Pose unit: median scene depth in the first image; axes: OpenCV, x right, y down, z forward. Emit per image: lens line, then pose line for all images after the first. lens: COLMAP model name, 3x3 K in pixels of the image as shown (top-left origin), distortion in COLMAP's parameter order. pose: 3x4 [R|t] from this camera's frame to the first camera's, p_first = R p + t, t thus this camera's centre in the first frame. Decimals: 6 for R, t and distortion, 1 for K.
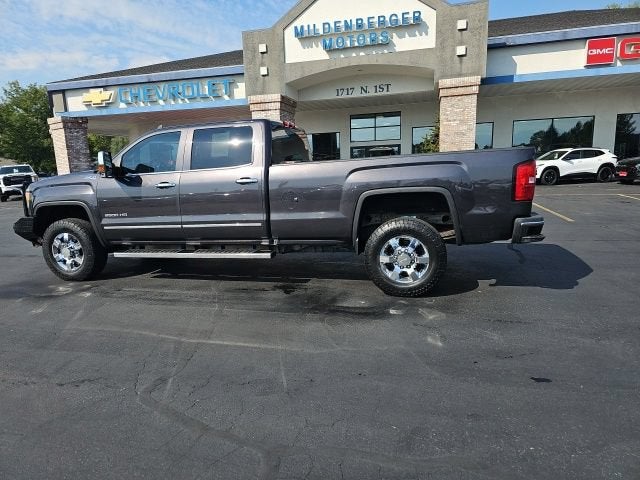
lens RADIAL K [[420.9, 0, 312.8], [0, 420.9, 242.3], [0, 0, 1]] dist [0.057612, -0.048396]
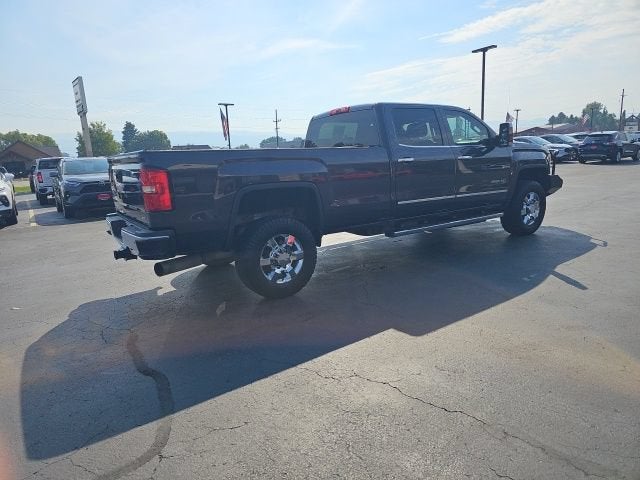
lens RADIAL K [[420.9, 0, 313.7], [0, 420.9, 243.6], [0, 0, 1]] dist [0.057612, -0.048396]
pose [[-0.645302, 0.227447, -0.729283, 0.252422], [-0.056530, 0.937814, 0.342503, -0.103186], [0.761833, 0.262245, -0.592316, 0.520857]]
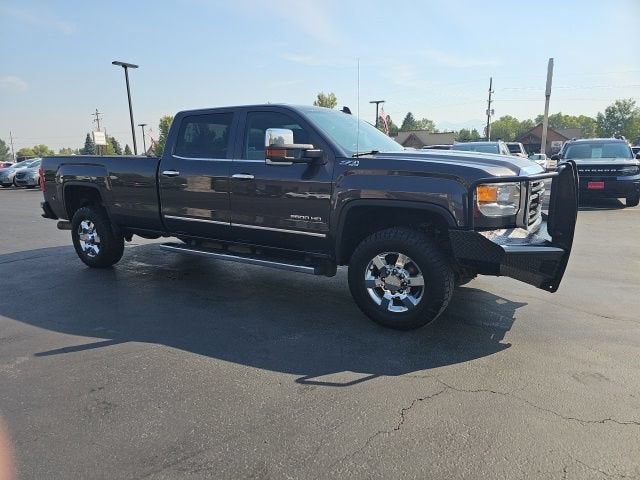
lens RADIAL K [[420.9, 0, 310.6], [0, 420.9, 240.1], [0, 0, 1]] dist [0.057612, -0.048396]
pose [[-0.959299, 0.004735, 0.282353, -0.174676], [0.106070, 0.932689, 0.344734, -0.105400], [-0.261715, 0.360652, -0.895229, 0.618282]]
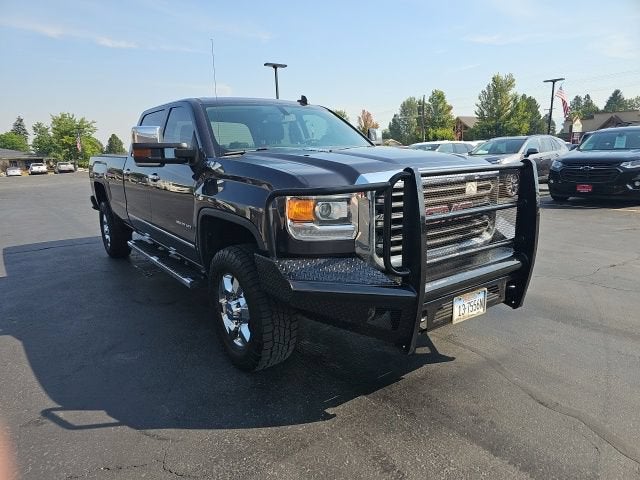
lens RADIAL K [[420.9, 0, 311.0], [0, 420.9, 241.7], [0, 0, 1]] dist [0.057612, -0.048396]
pose [[-0.782934, -0.061958, 0.619012, -0.280196], [0.173043, 0.934070, 0.312360, -0.084777], [-0.597554, 0.351673, -0.720594, 0.527286]]
